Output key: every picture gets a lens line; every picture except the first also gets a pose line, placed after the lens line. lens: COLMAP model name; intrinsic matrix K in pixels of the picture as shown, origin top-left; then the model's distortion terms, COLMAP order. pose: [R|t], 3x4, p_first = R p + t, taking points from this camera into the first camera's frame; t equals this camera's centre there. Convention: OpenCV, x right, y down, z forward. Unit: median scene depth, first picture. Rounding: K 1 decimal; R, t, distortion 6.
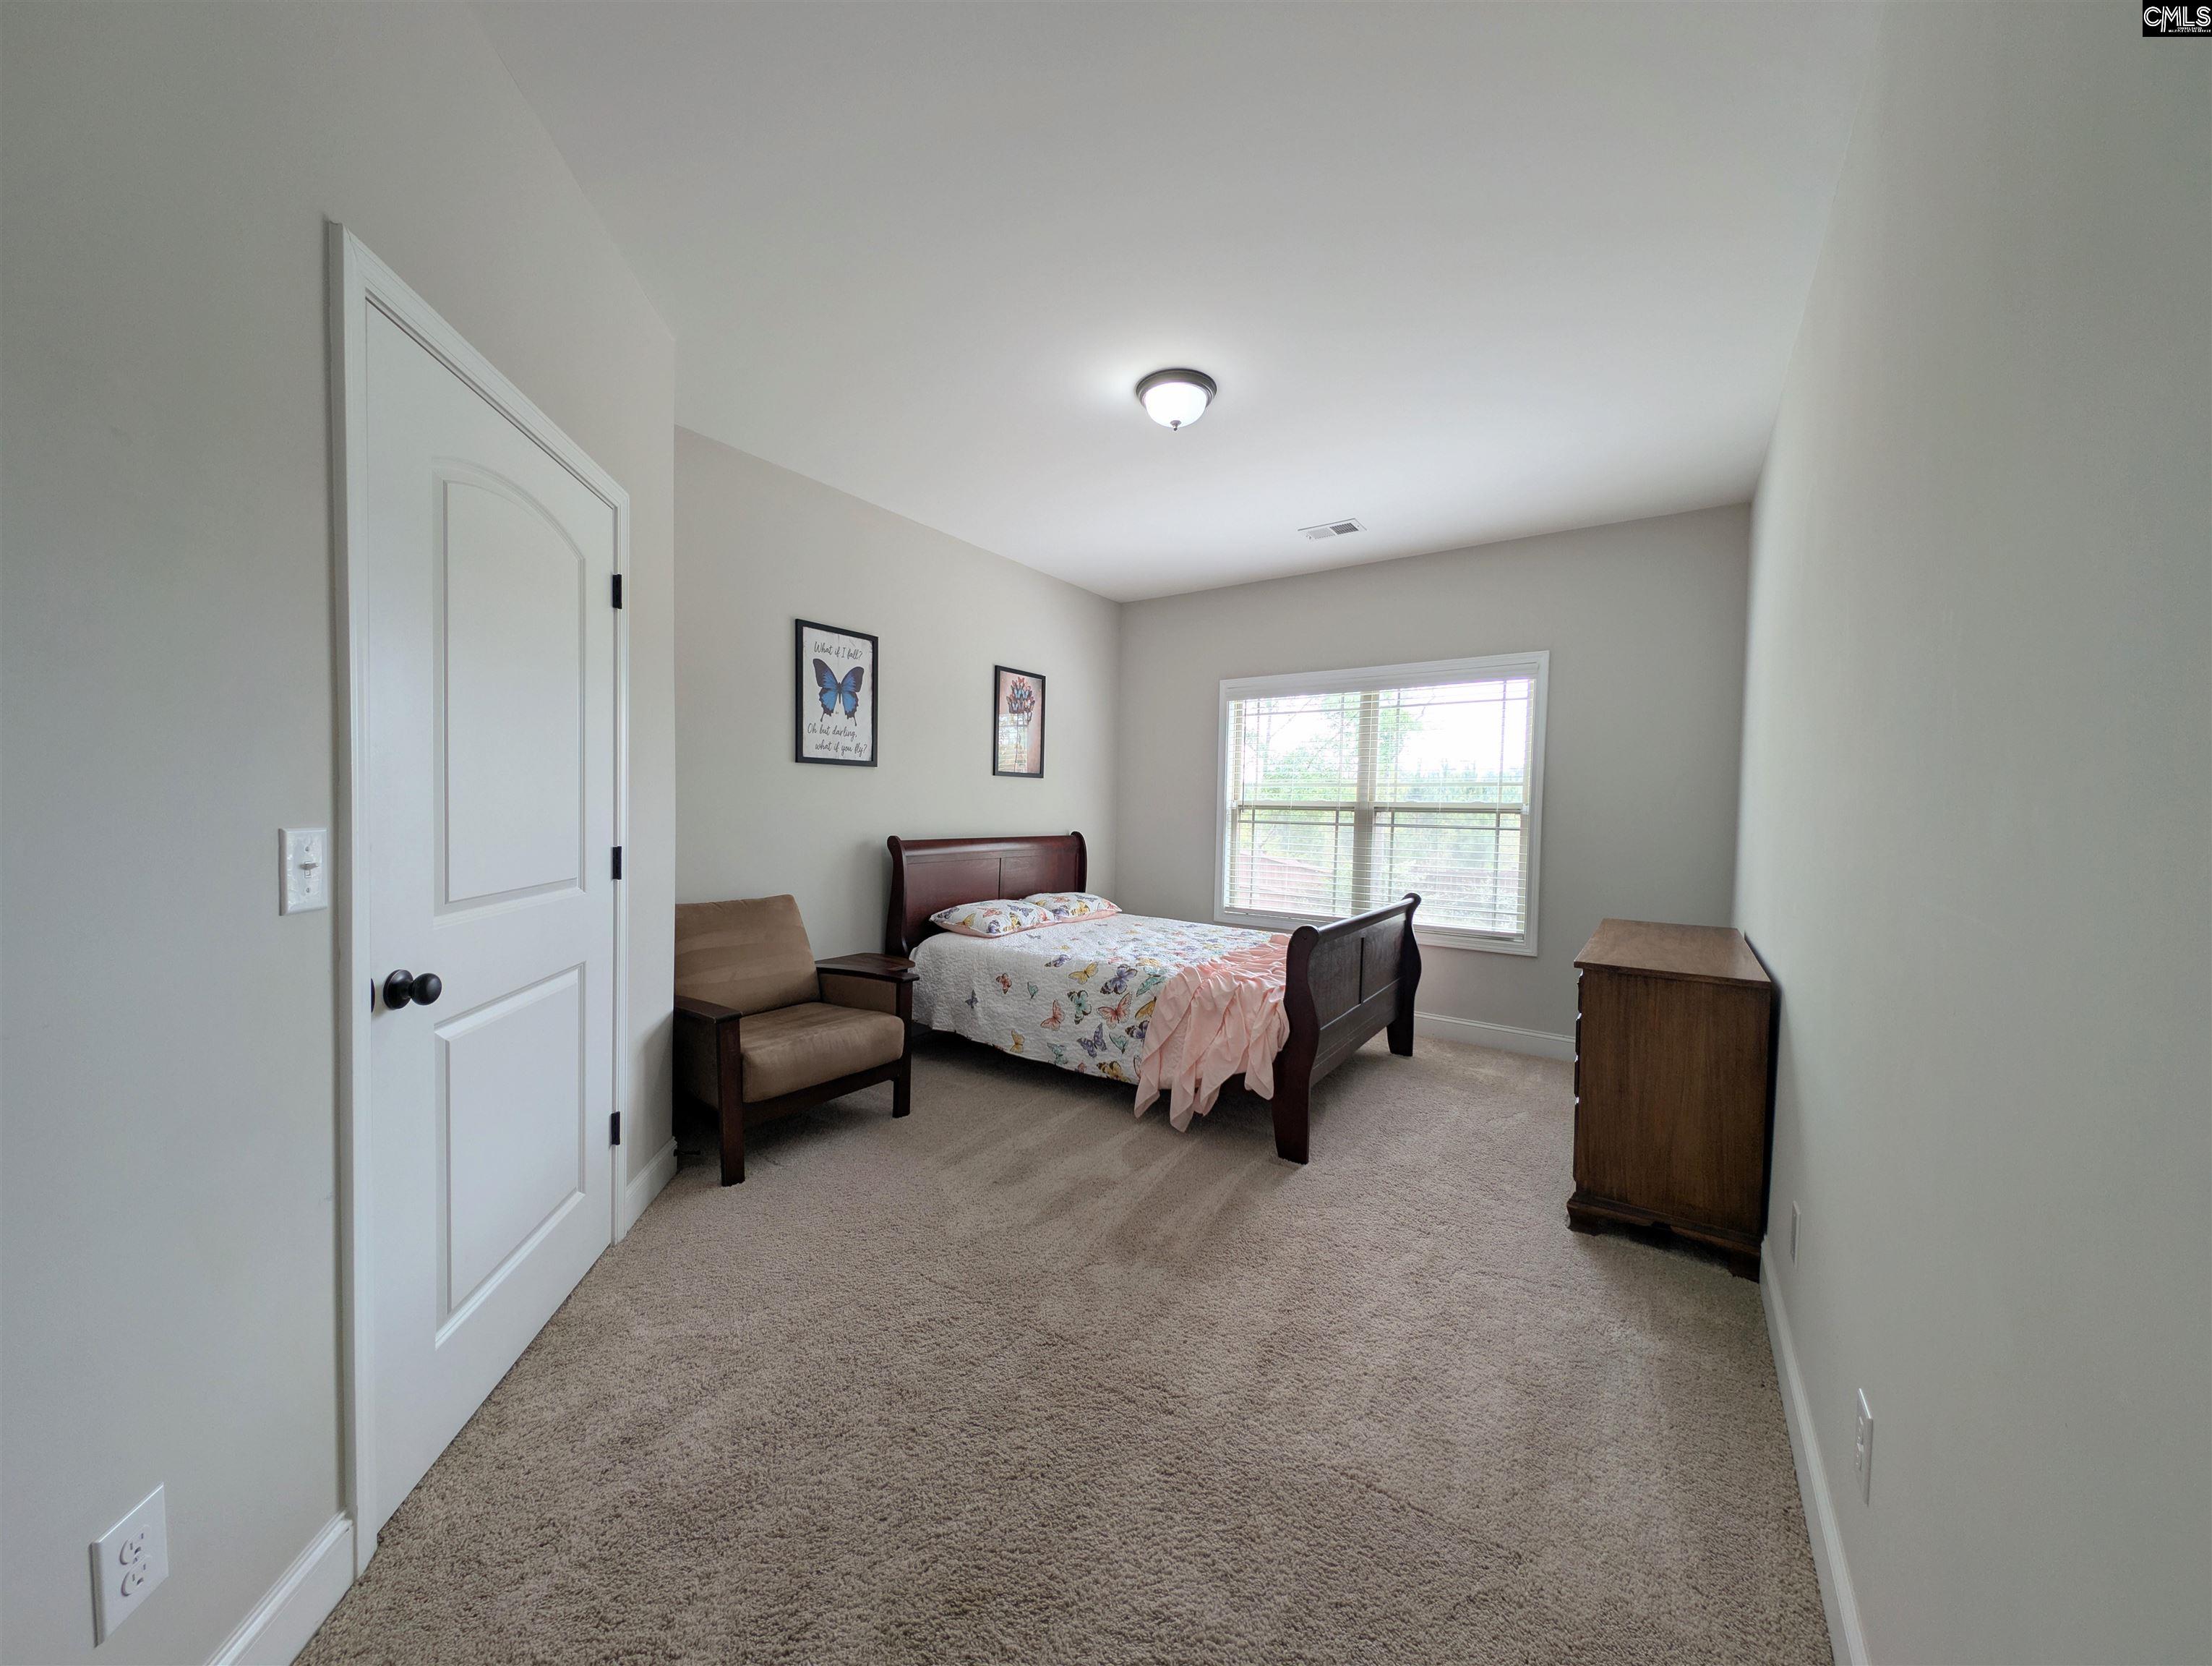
lens RADIAL K [[787.3, 0, 1096.9], [0, 787.3, 841.9], [0, 0, 1]] dist [-0.000258, -0.000757]
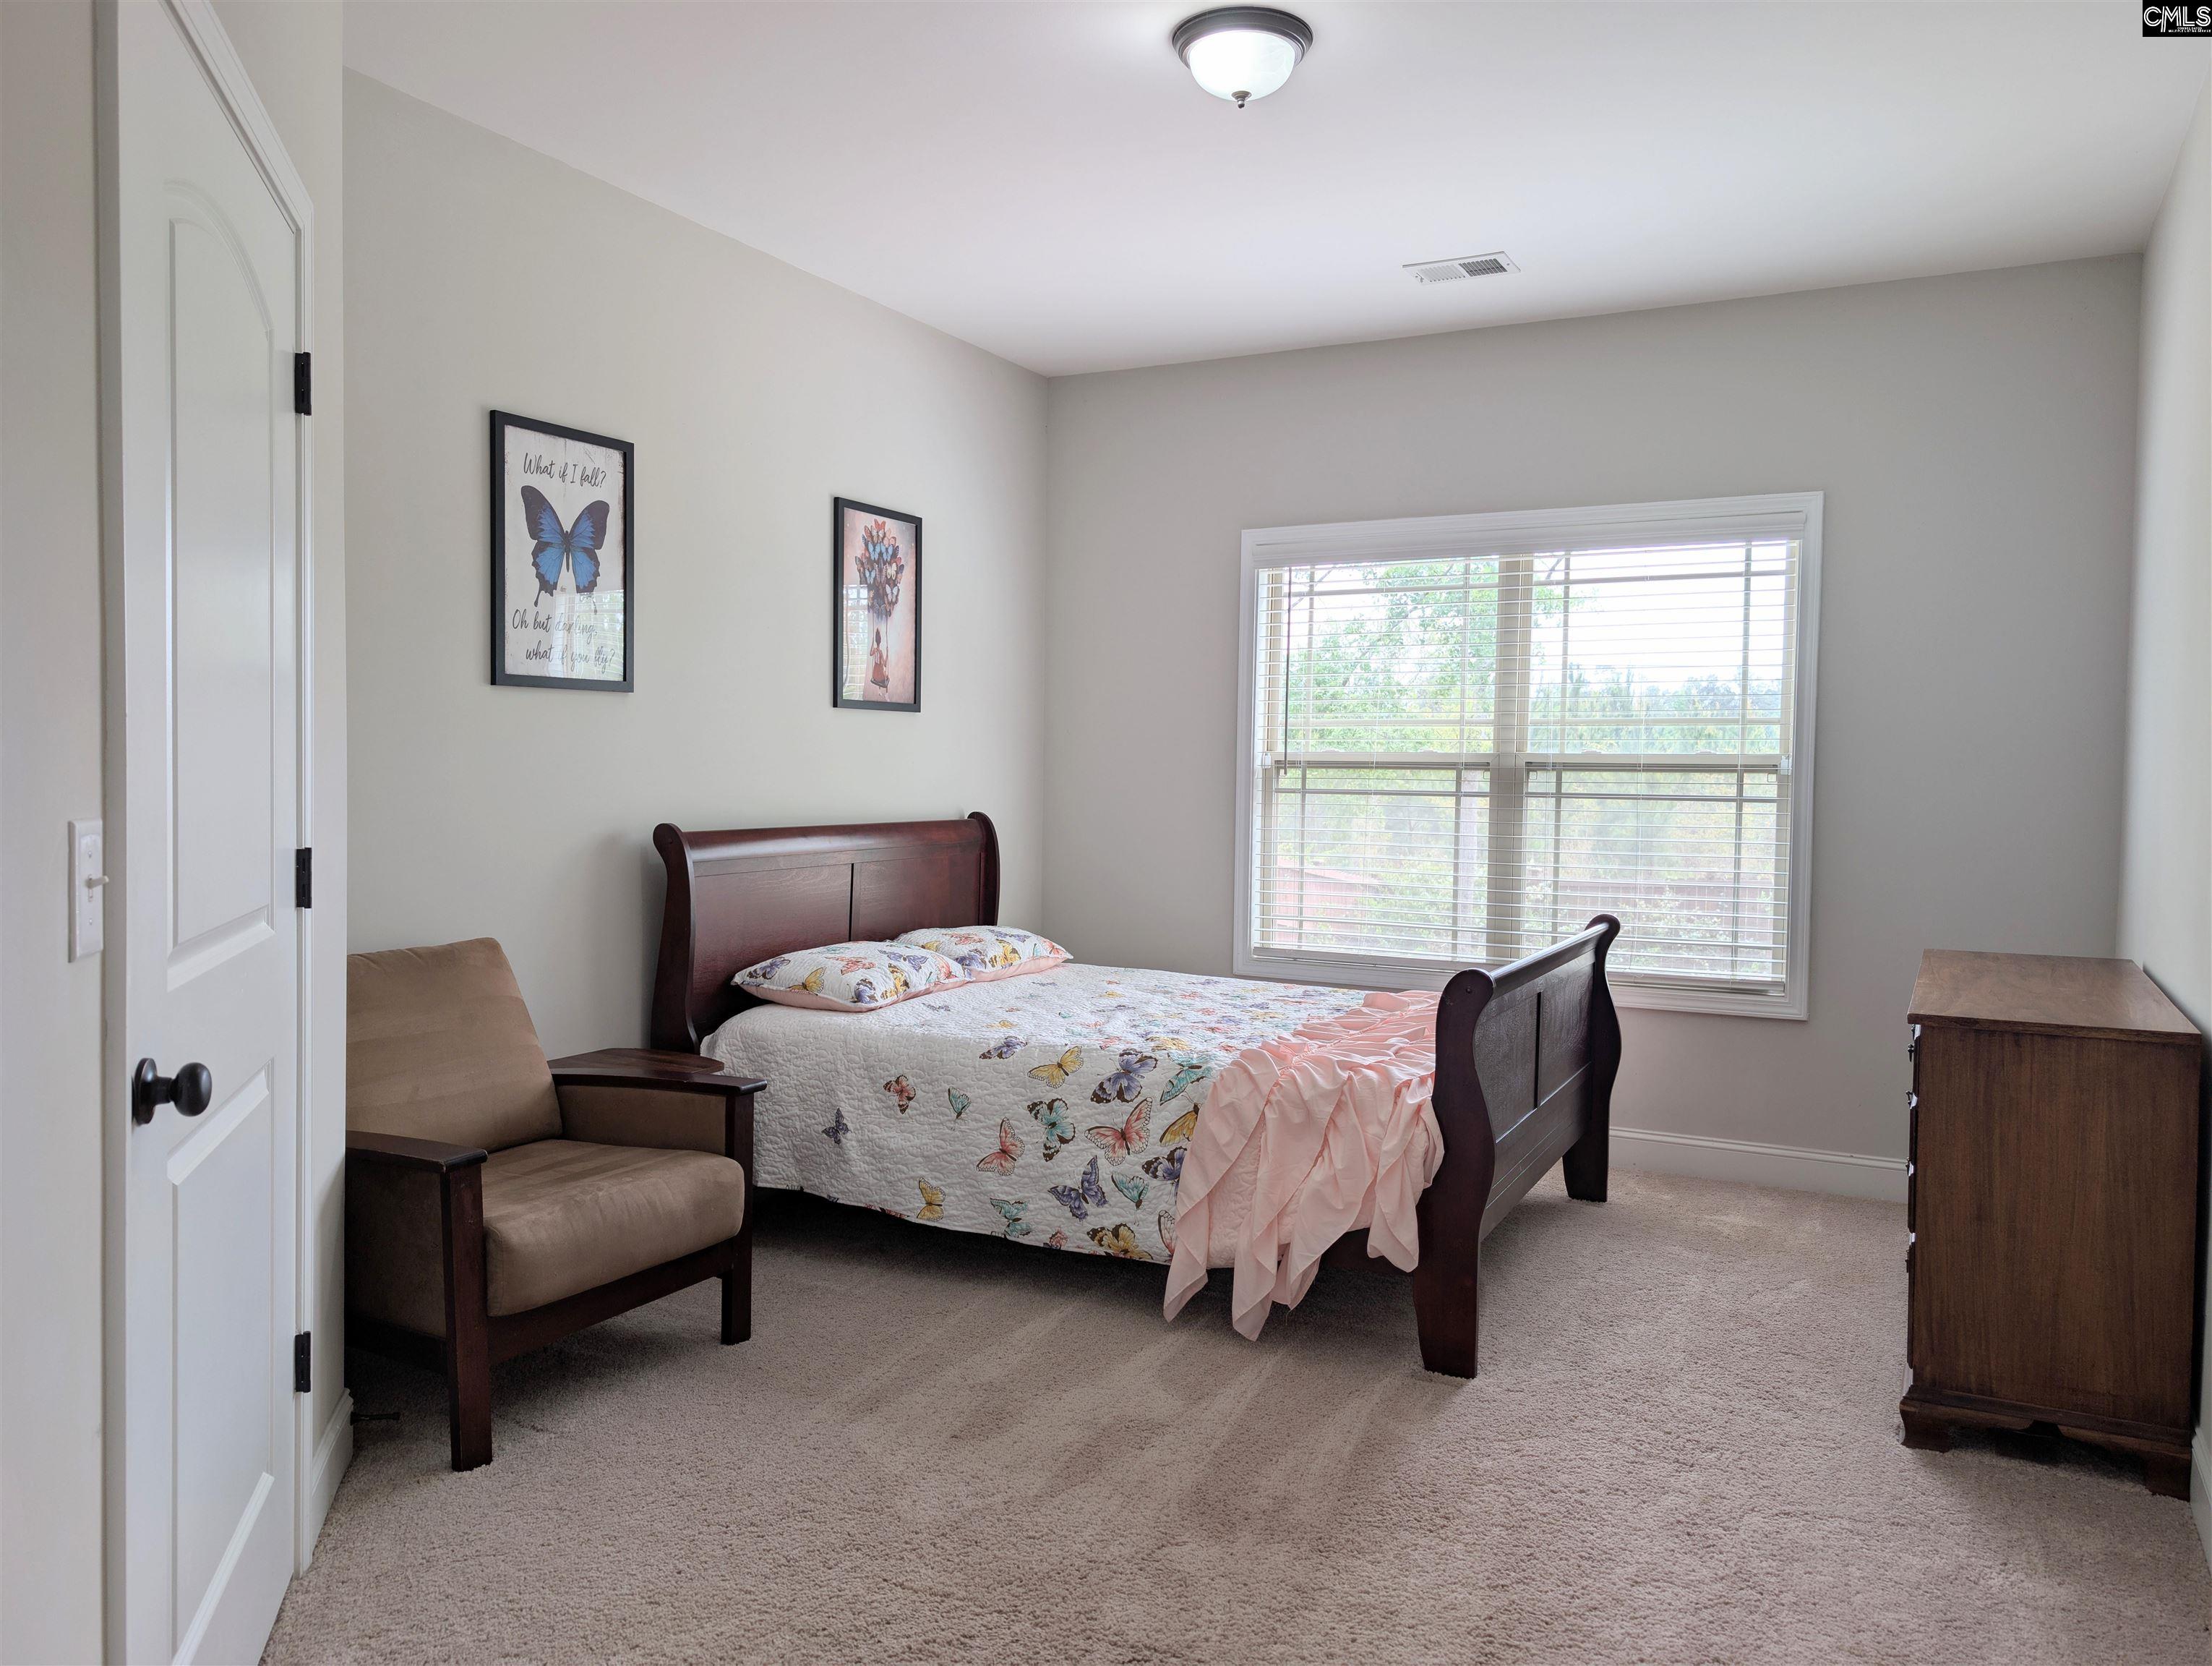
lens RADIAL K [[1597.3, 0, 1112.4], [0, 1597.3, 838.3], [0, 0, 1]] dist [0.003200, 0.006722]
pose [[0.990588, -0.012260, 0.136324, -0.116269], [0.011707, 0.999920, 0.004862, 0.000328], [-0.136372, -0.003220, 0.990652, -0.102200]]
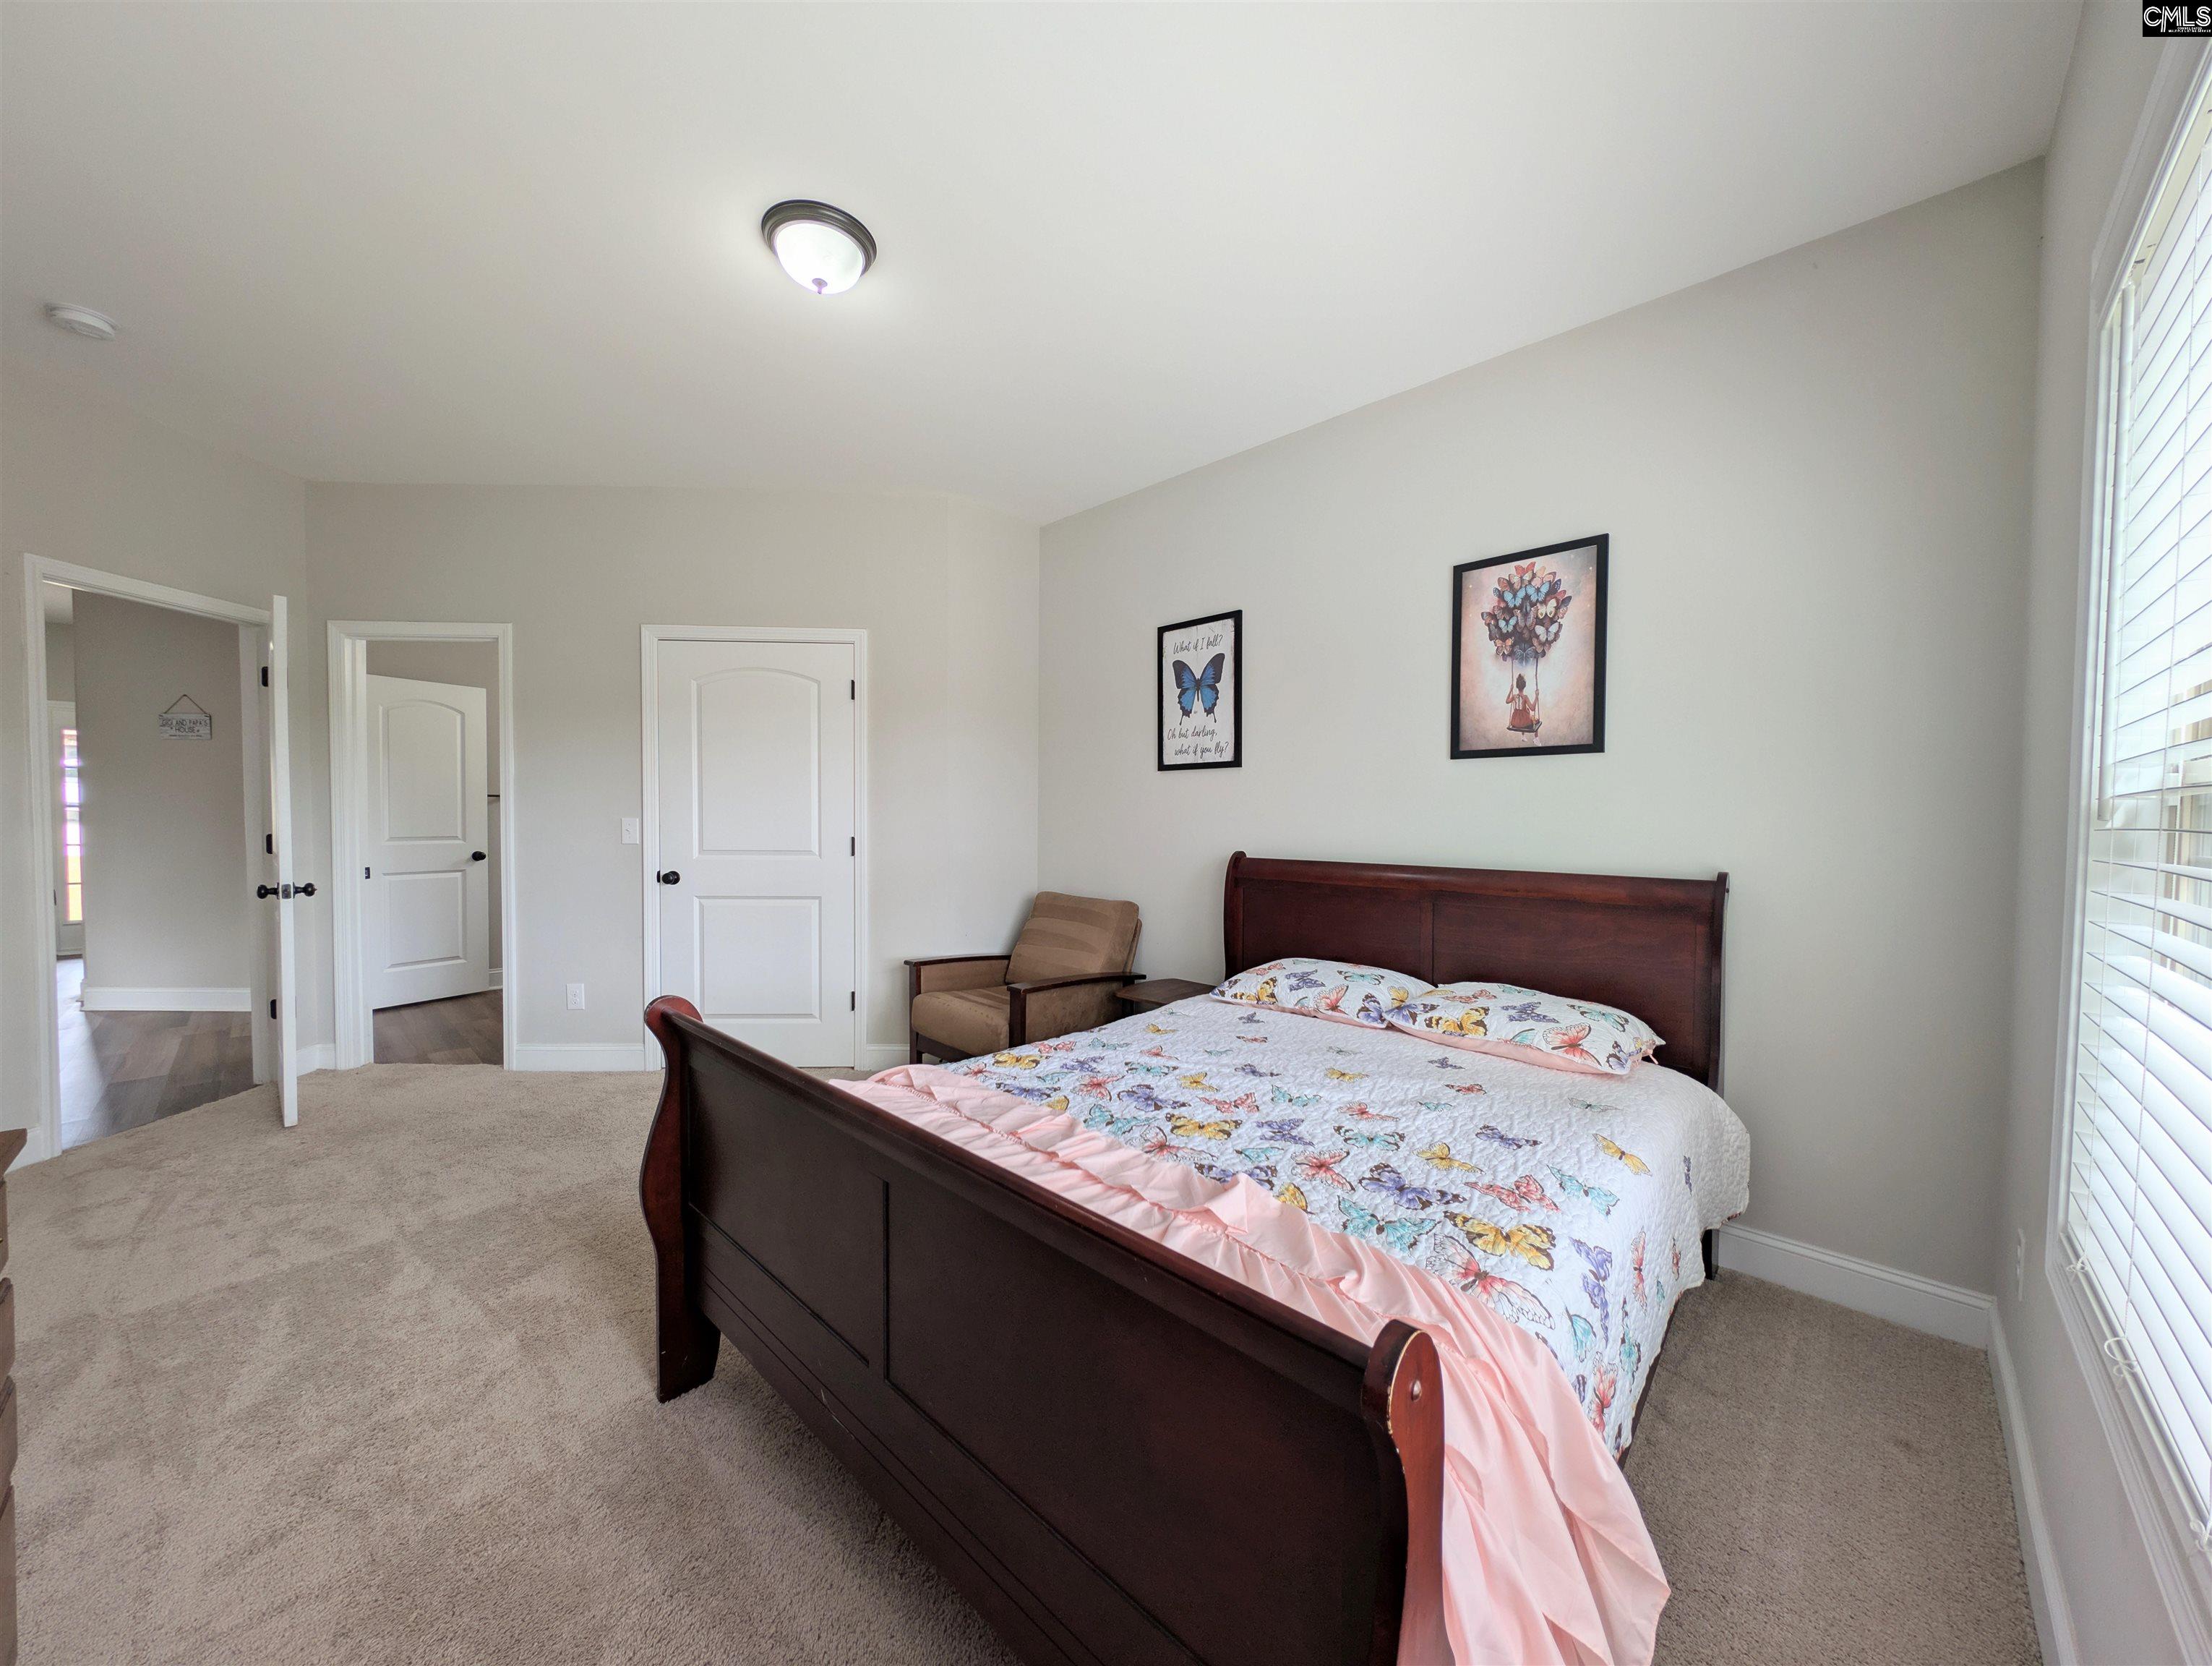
lens RADIAL K [[787.3, 0, 1103.1], [0, 787.3, 832.6], [0, 0, 1]] dist [-0.000258, -0.000757]
pose [[-0.146790, -0.000885, -0.989167, 0.588465], [-0.055151, 0.998451, 0.007291, -0.026216], [0.987629, 0.055623, -0.146611, 1.041804]]
